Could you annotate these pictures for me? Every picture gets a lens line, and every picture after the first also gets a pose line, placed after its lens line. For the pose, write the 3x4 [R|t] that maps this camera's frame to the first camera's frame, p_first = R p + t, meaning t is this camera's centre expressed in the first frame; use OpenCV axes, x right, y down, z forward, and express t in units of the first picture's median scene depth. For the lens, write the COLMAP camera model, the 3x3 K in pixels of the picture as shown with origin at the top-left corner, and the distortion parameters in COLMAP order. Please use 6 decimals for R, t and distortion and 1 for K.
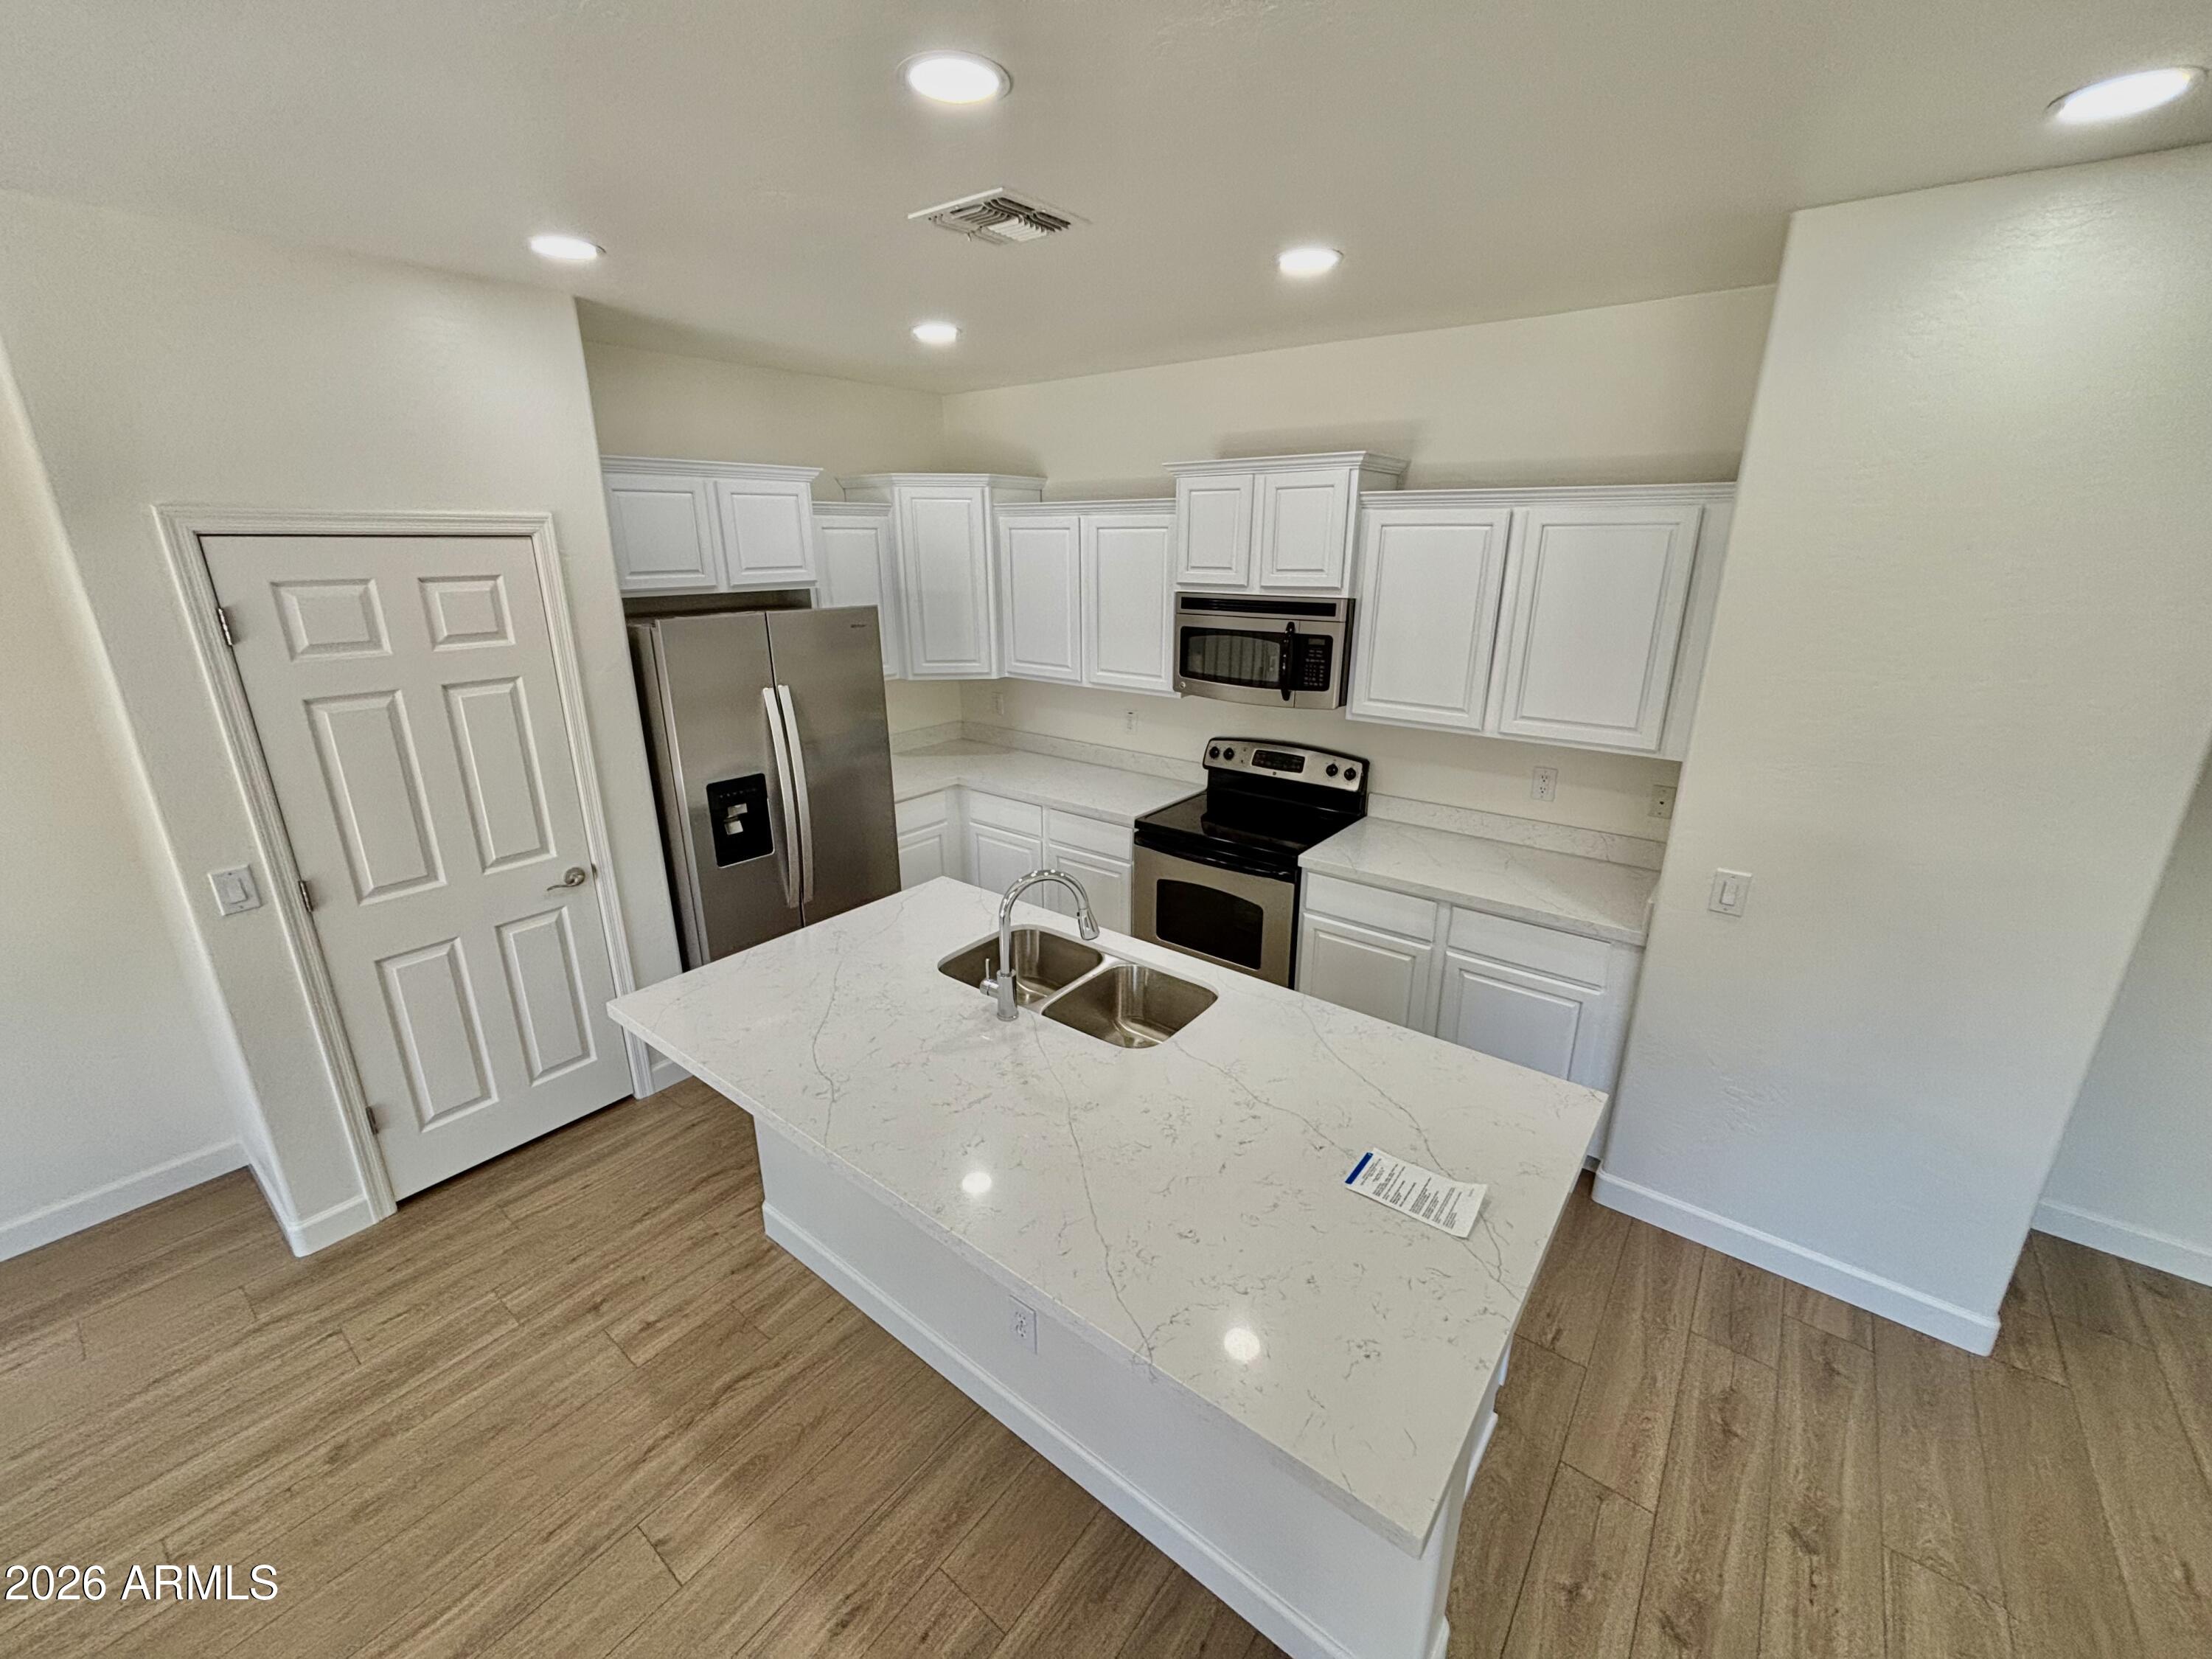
lens RADIAL K [[916.1, 0, 1106.0], [0, 916.1, 829.5], [0, 0, 1]] dist [-0.003054, -0.000169]
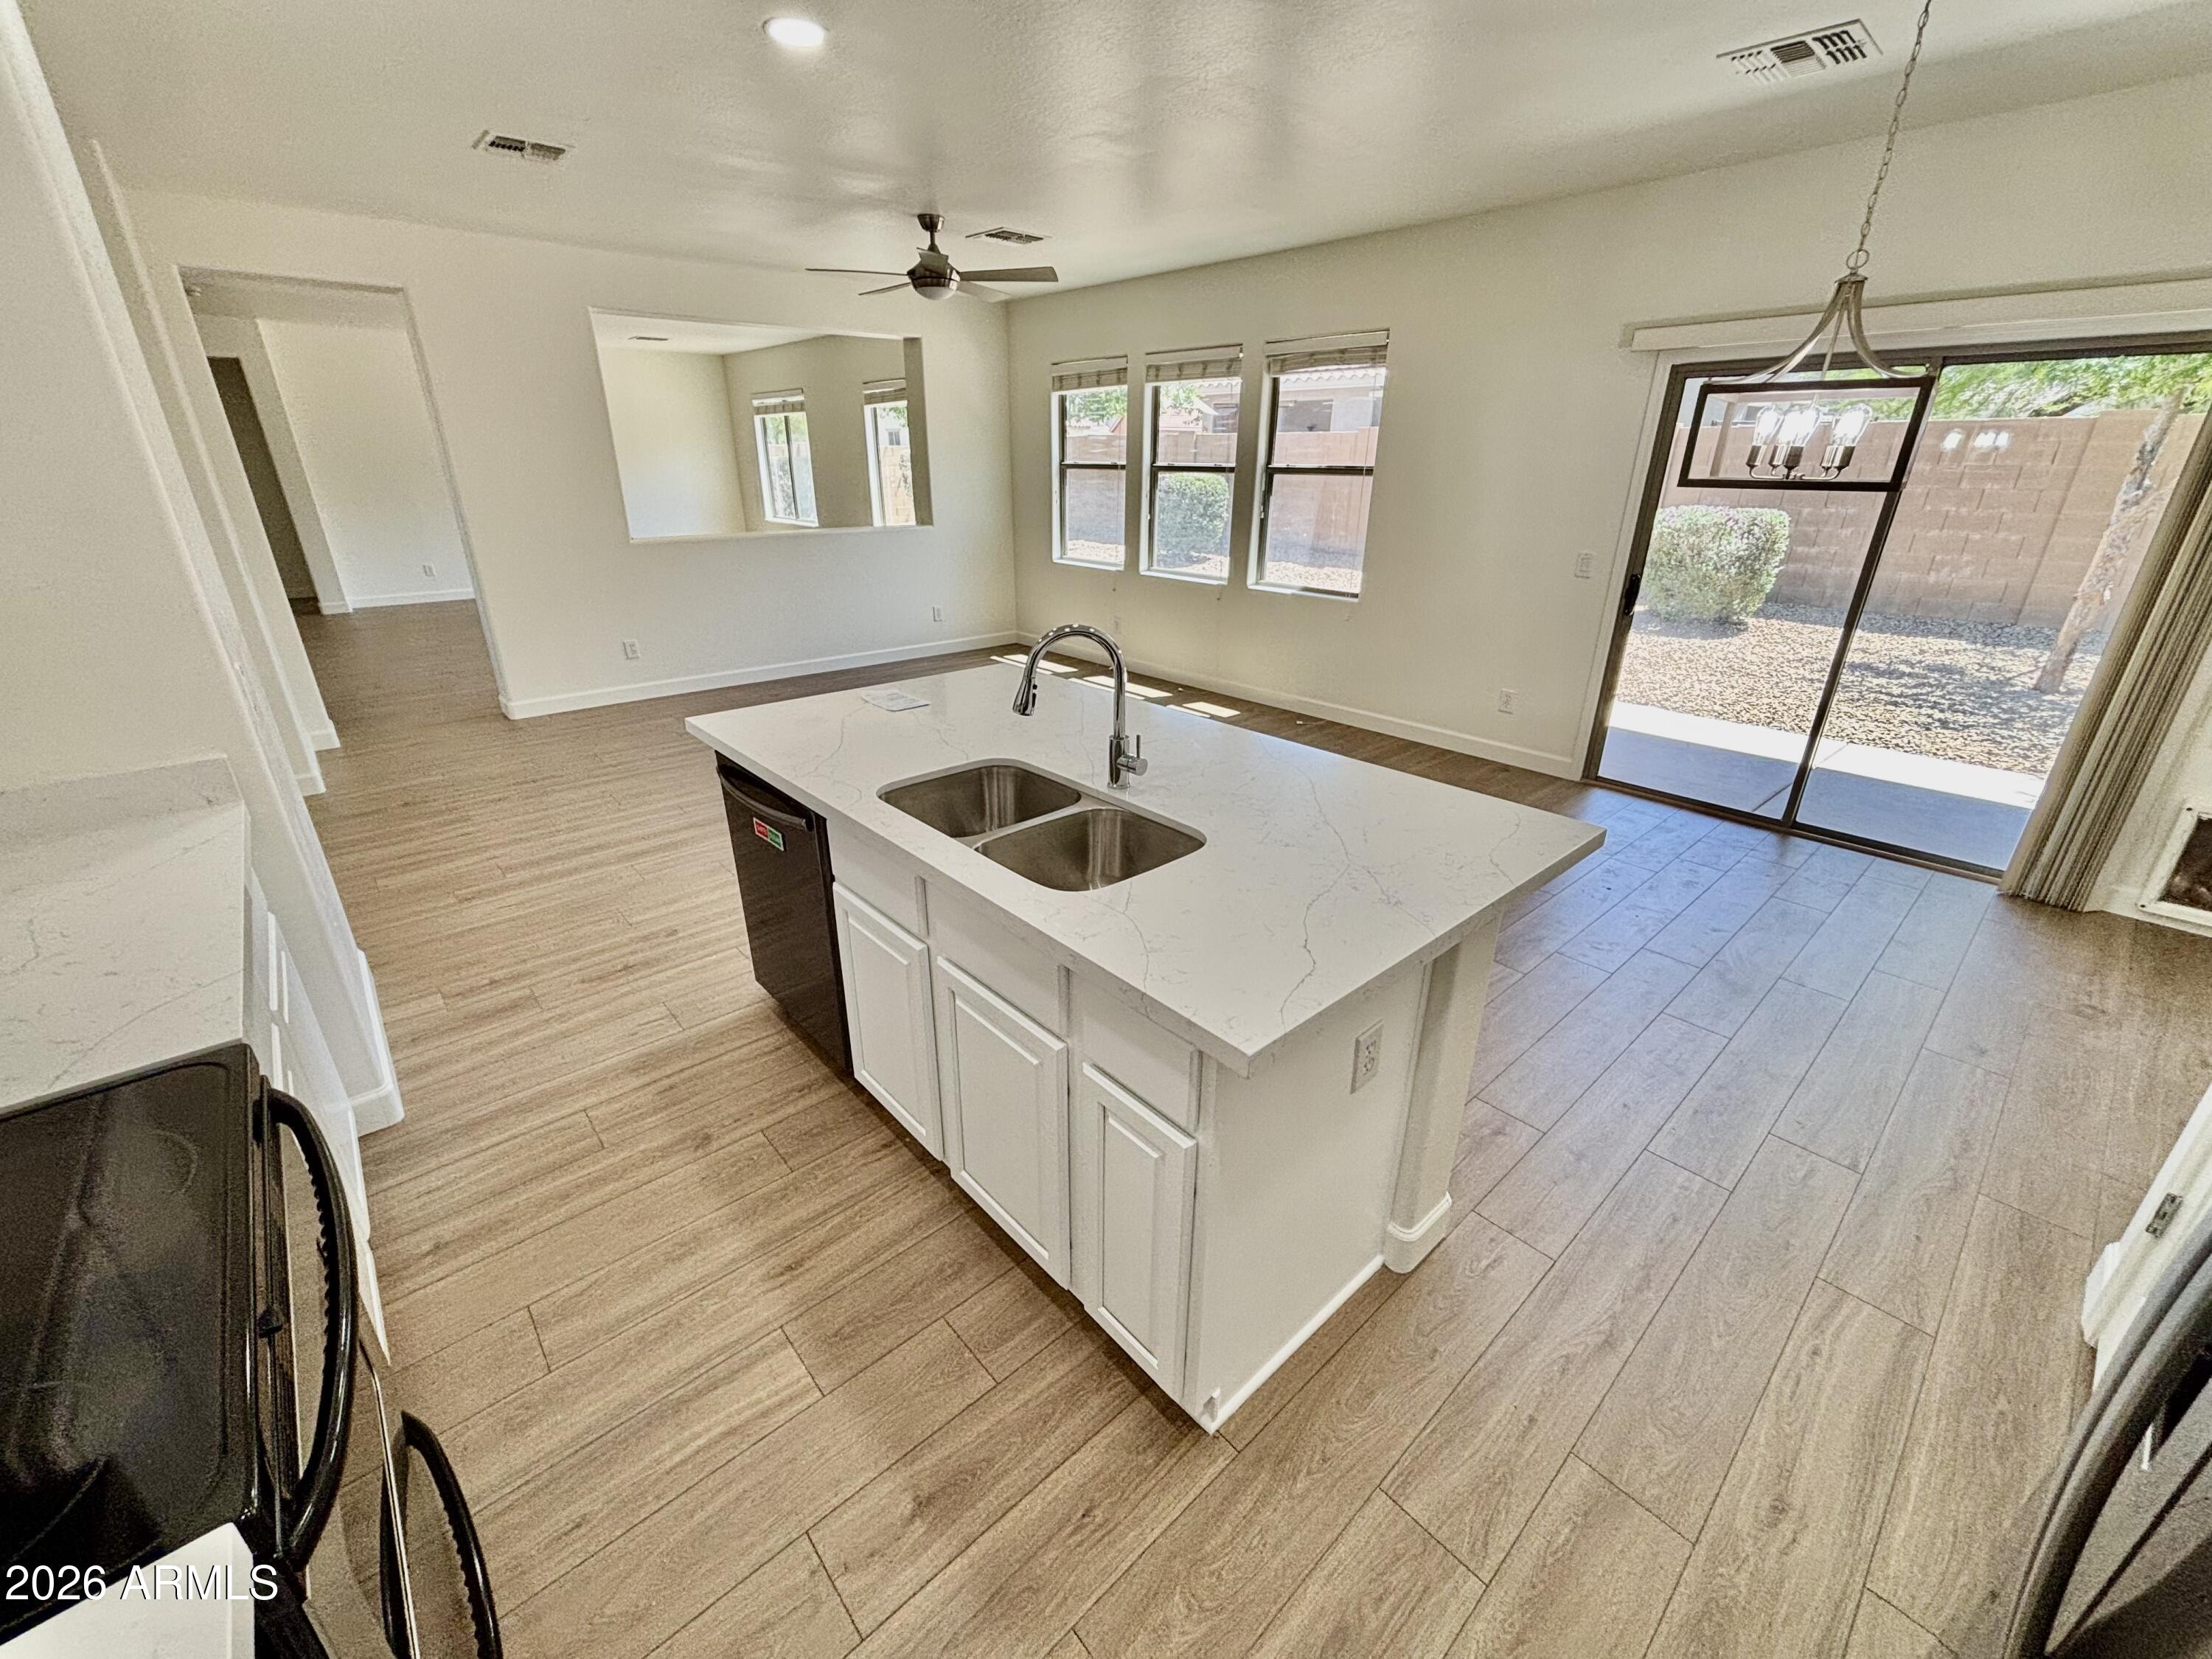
lens RADIAL K [[889.7, 0, 1110.8], [0, 889.7, 819.3], [0, 0, 1]] dist [0.007348, -0.000022]
pose [[-0.985949, -0.068787, 0.152227, -0.158203], [0.045072, 0.767942, 0.638932, -0.229076], [-0.160852, 0.636816, -0.754051, 1.116781]]
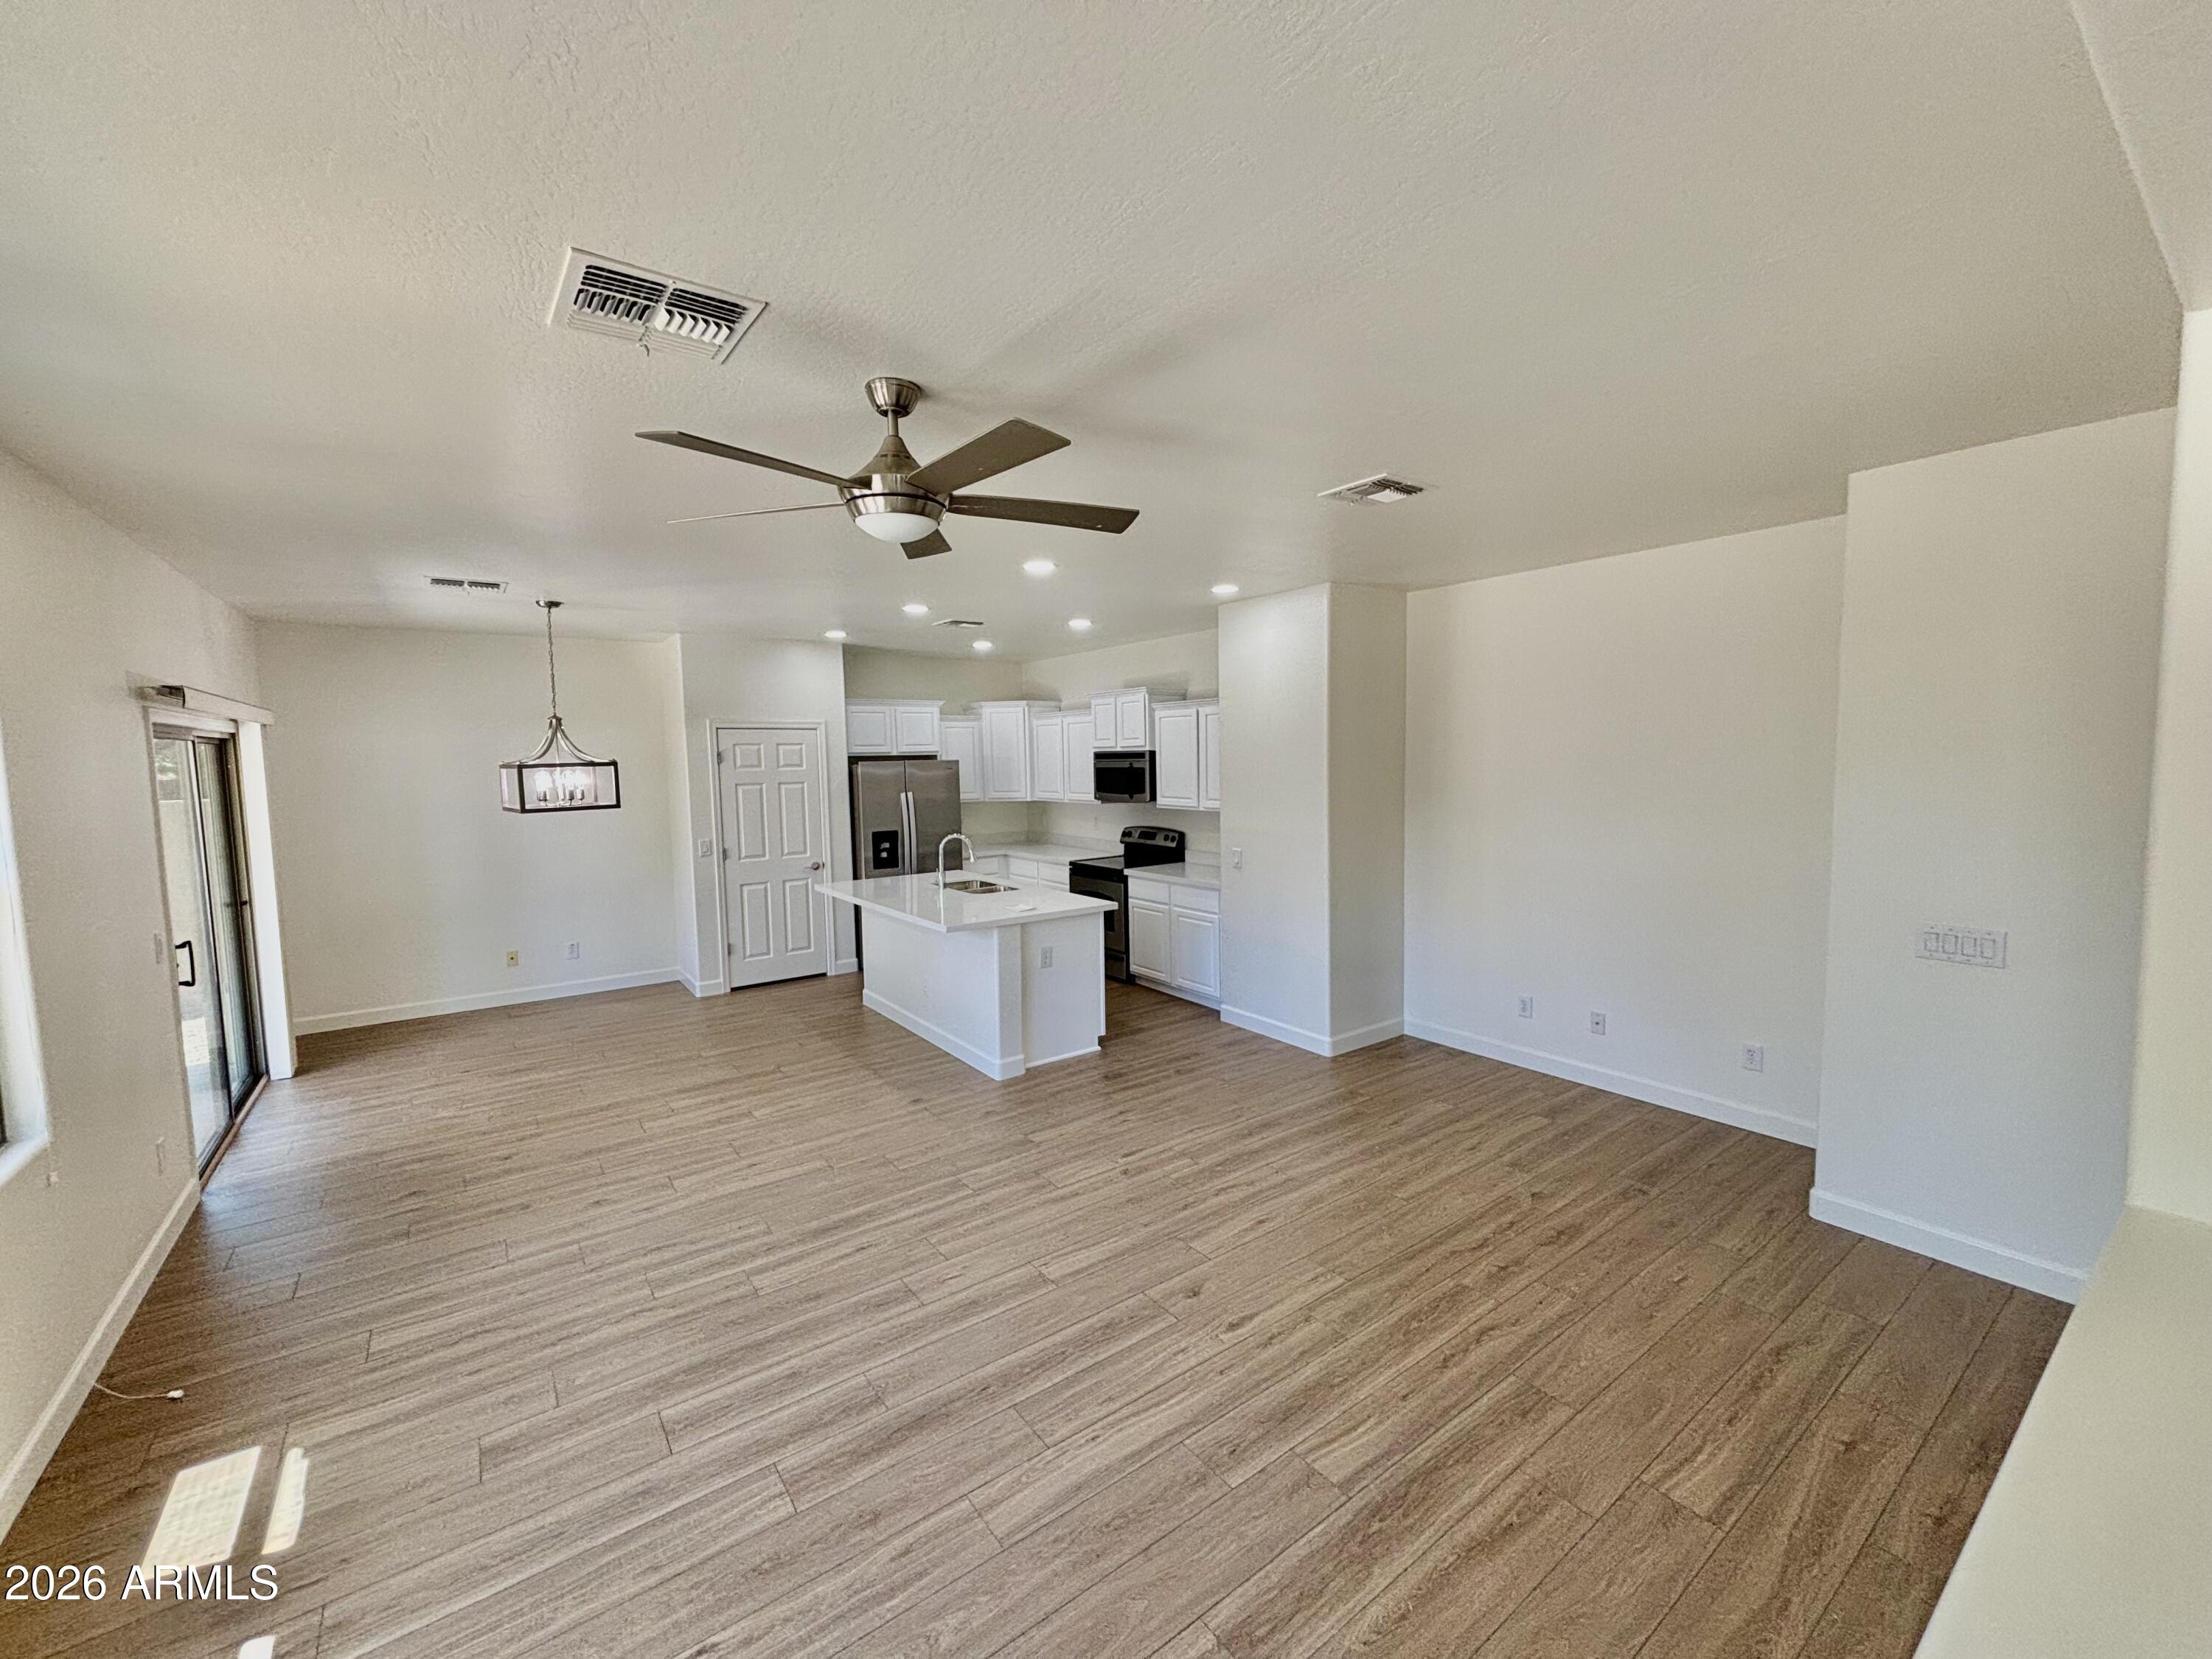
lens RADIAL K [[889.7, 0, 1110.8], [0, 889.7, 819.3], [0, 0, 1]] dist [0.007348, -0.000022]
pose [[0.964924, 0.003122, -0.262509, 0.699059], [-0.063698, 0.972833, -0.222571, 0.363122], [0.254683, 0.231486, 0.938910, -0.916178]]
